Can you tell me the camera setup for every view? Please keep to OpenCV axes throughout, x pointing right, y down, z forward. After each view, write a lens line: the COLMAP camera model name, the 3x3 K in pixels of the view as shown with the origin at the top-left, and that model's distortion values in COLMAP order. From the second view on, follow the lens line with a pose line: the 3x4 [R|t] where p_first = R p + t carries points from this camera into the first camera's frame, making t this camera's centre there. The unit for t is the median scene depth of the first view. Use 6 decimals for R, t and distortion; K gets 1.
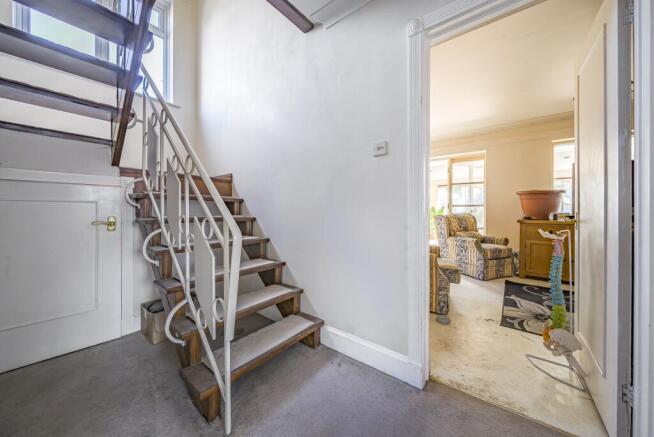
lens RADIAL K [[228.2, 0, 332.3], [0, 228.2, 210.3], [0, 0, 1]] dist [0.000786, 0.000079]
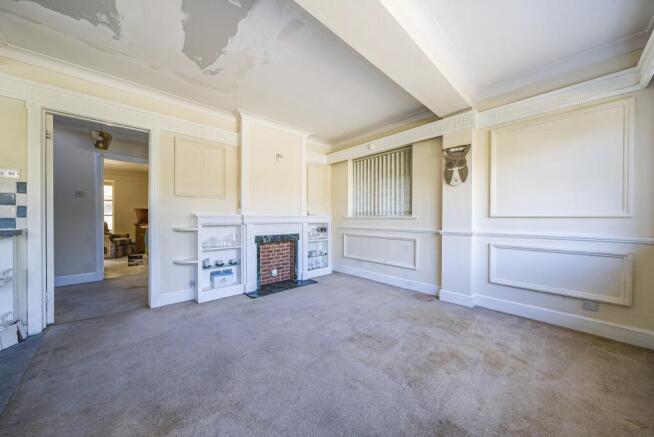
lens RADIAL K [[228.2, 0, 326.3], [0, 228.2, 217.9], [0, 0, 1]] dist [0.000786, 0.000079]
pose [[0.183412, -0.005753, 0.983019, -0.682855], [-0.001790, 0.999979, 0.006187, -0.017398], [-0.983035, -0.002895, 0.183398, -0.819755]]
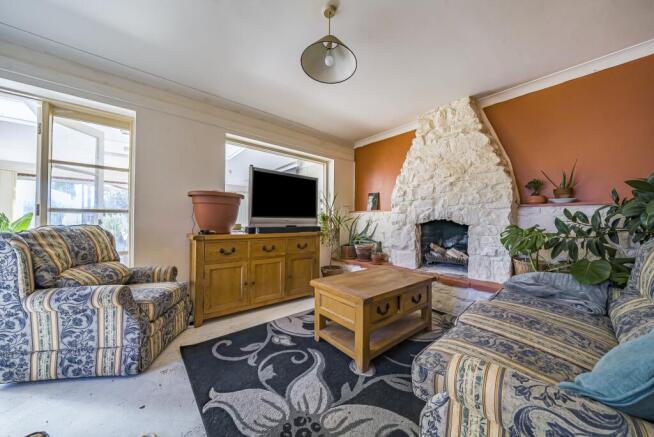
lens RADIAL K [[228.2, 0, 327.8], [0, 228.2, 218.4], [0, 0, 1]] dist [0.000786, 0.000079]
pose [[0.213287, 0.010810, 0.976930, 0.255444], [-0.004948, 0.999938, -0.009984, -0.000880], [-0.976977, -0.002704, 0.213328, 0.466540]]
